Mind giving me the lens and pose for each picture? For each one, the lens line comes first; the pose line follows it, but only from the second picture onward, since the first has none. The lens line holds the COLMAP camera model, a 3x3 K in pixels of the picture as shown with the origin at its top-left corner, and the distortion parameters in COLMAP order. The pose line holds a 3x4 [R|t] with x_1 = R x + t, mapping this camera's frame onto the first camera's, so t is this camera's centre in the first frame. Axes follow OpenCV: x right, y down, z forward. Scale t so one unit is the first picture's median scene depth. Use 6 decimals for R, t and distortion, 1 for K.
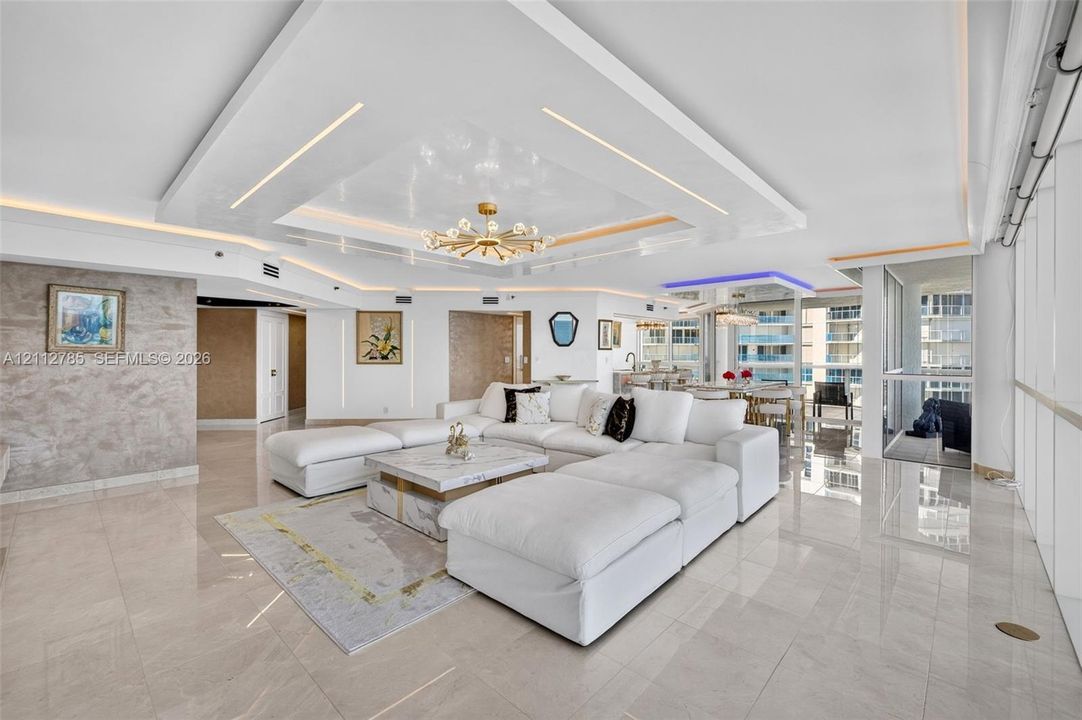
lens RADIAL K [[455.1, 0, 537.0], [0, 455.1, 356.6], [0, 0, 1]] dist [0.009361, -0.000010]
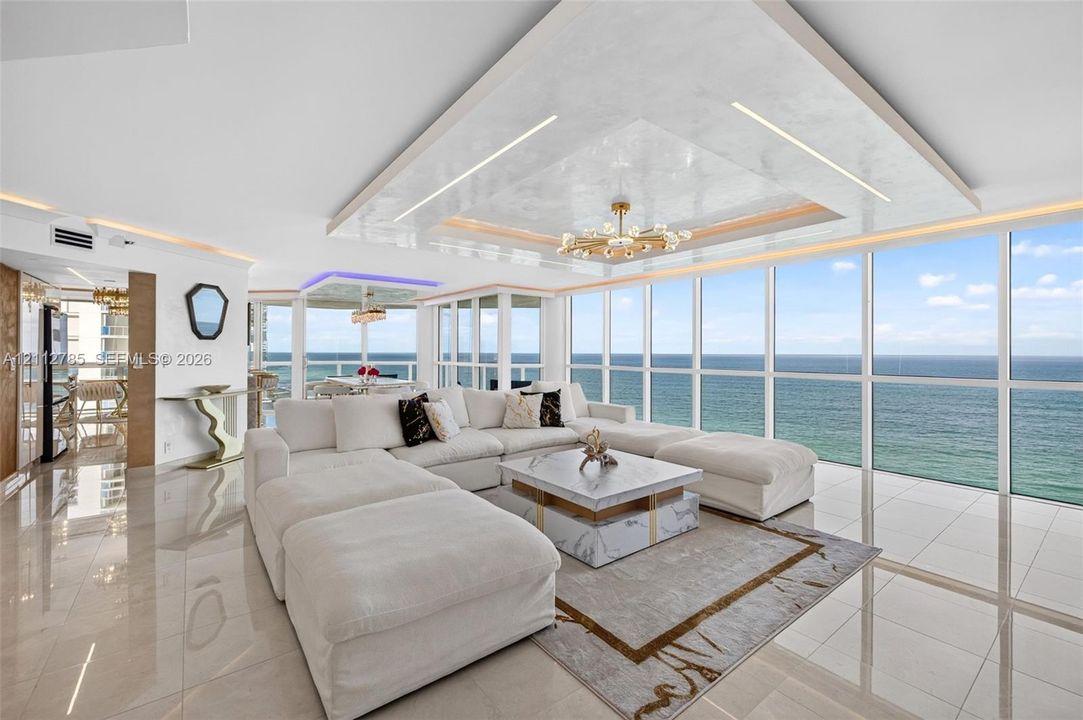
lens RADIAL K [[455.5, 0, 546.9], [0, 455.5, 351.4], [0, 0, 1]] dist [0.009361, -0.000010]
pose [[0.148685, 0.001606, 0.988883, -0.498053], [0.001784, 0.999997, -0.001892, -0.003878], [-0.988883, 0.002045, 0.148681, 0.442961]]
